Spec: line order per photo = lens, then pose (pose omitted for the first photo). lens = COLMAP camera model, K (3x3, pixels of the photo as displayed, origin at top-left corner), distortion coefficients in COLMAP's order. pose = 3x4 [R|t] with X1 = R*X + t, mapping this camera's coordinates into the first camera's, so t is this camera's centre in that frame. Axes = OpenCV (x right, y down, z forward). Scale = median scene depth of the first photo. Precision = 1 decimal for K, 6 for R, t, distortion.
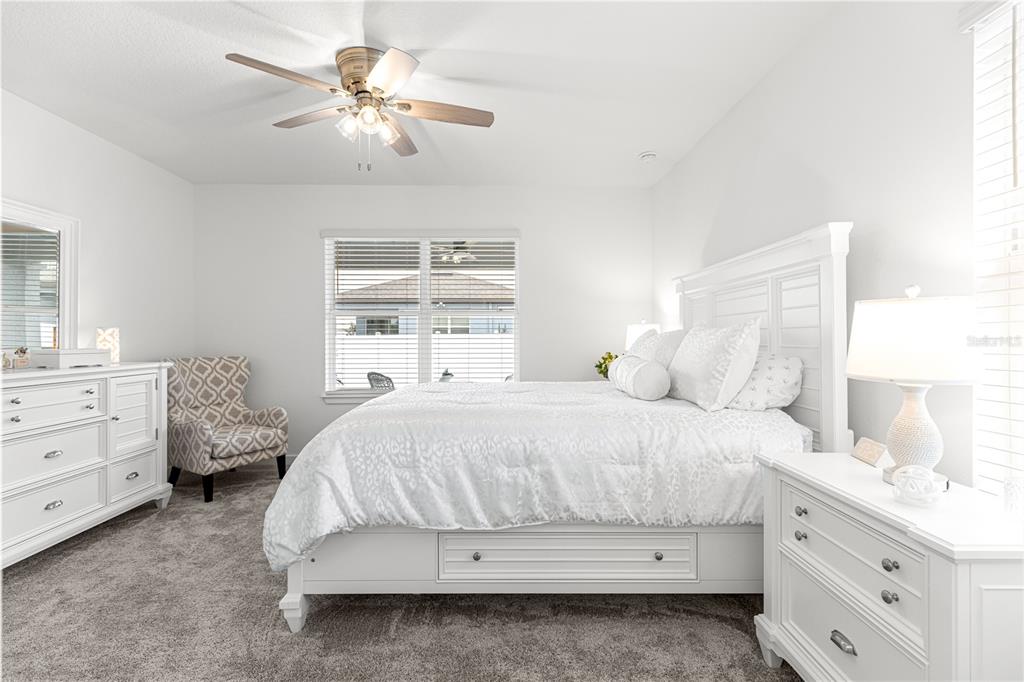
lens RADIAL K [[466.2, 0, 512.8], [0, 466.2, 335.1], [0, 0, 1]] dist [0.004121, -0.001518]
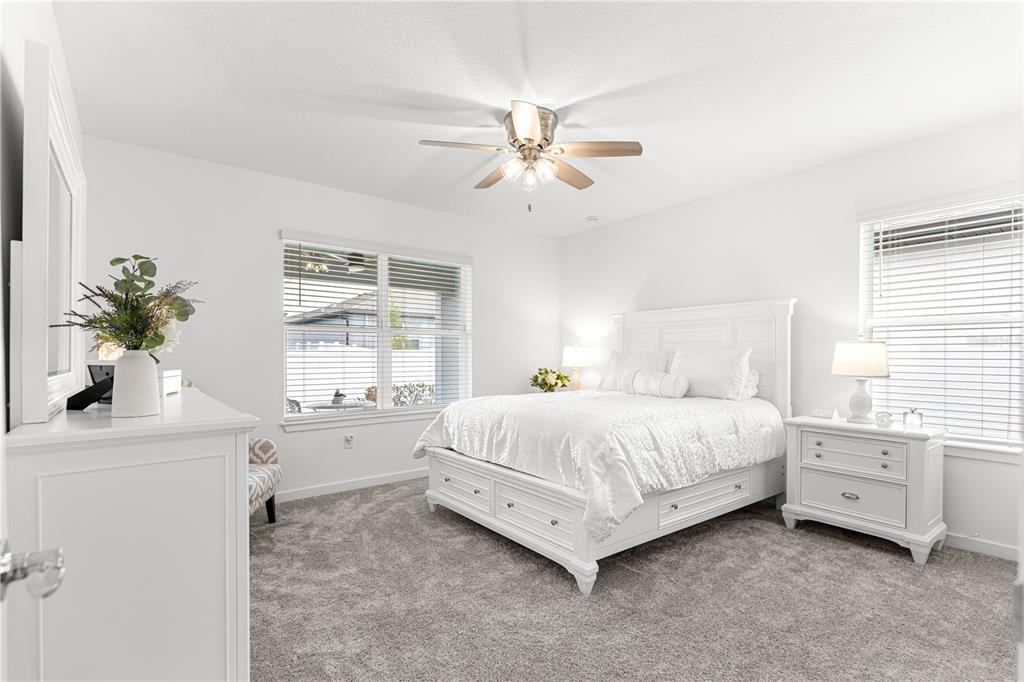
lens RADIAL K [[466.2, 0, 531.5], [0, 466.2, 359.8], [0, 0, 1]] dist [0.004121, -0.001518]
pose [[0.805021, -0.003770, 0.593234, -0.661488], [-0.006412, 0.999866, 0.015054, -0.004221], [-0.593211, -0.015922, 0.804890, 0.045198]]
